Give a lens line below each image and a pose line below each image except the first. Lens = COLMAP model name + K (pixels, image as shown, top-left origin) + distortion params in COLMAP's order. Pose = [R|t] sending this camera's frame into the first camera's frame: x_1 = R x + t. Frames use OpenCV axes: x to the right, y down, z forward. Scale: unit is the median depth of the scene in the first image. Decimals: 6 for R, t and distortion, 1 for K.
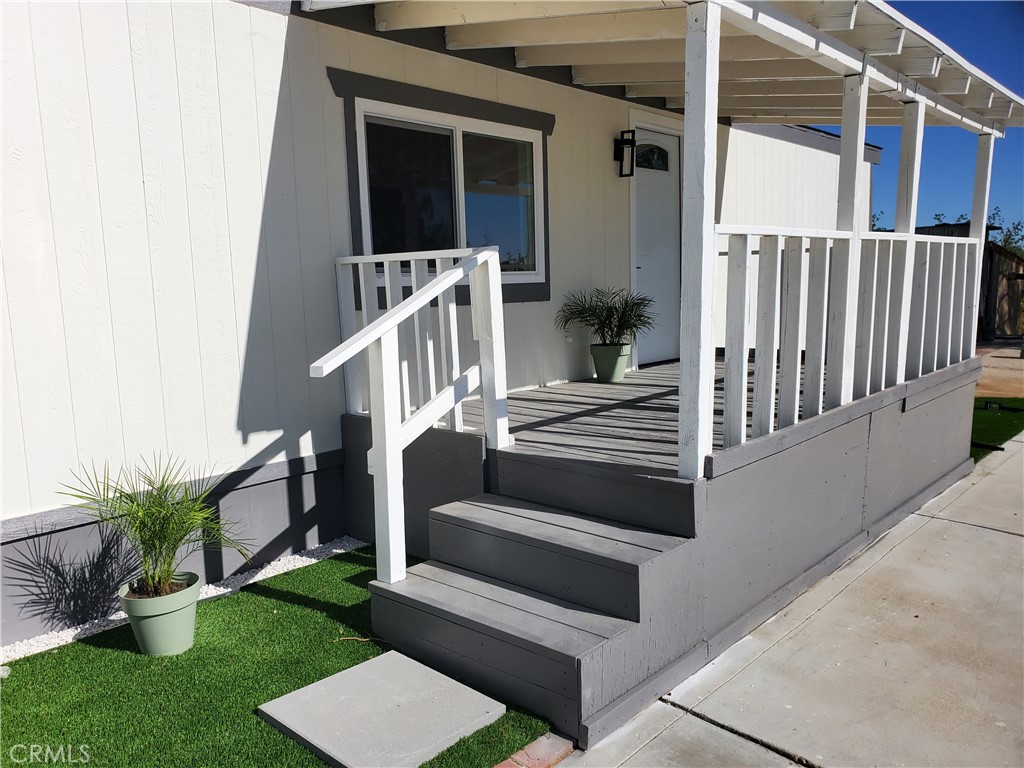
lens RADIAL K [[797.8, 0, 508.7], [0, 797.8, 388.8], [0, 0, 1]] dist [0.046324, -0.045298]
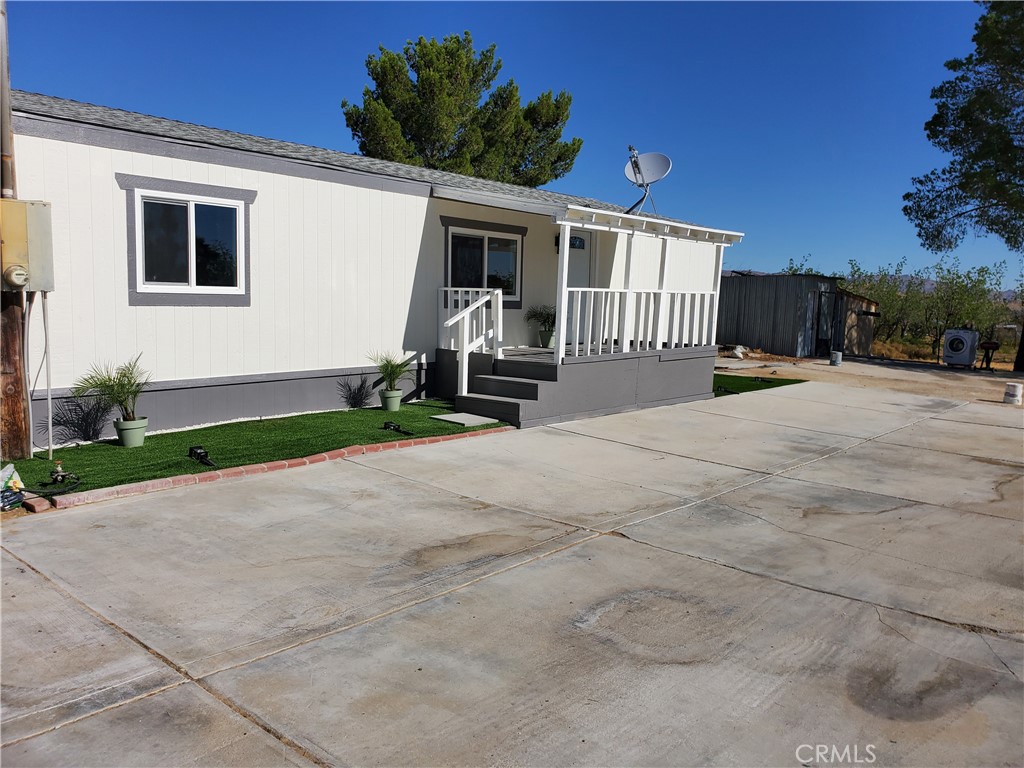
lens RADIAL K [[797.8, 0, 514.8], [0, 797.8, 386.7], [0, 0, 1]] dist [0.046324, -0.045298]
pose [[0.998163, 0.053306, 0.028793, -0.028480], [-0.052826, 0.998456, -0.017193, 0.207869], [-0.029665, 0.015640, 0.999438, -1.746472]]
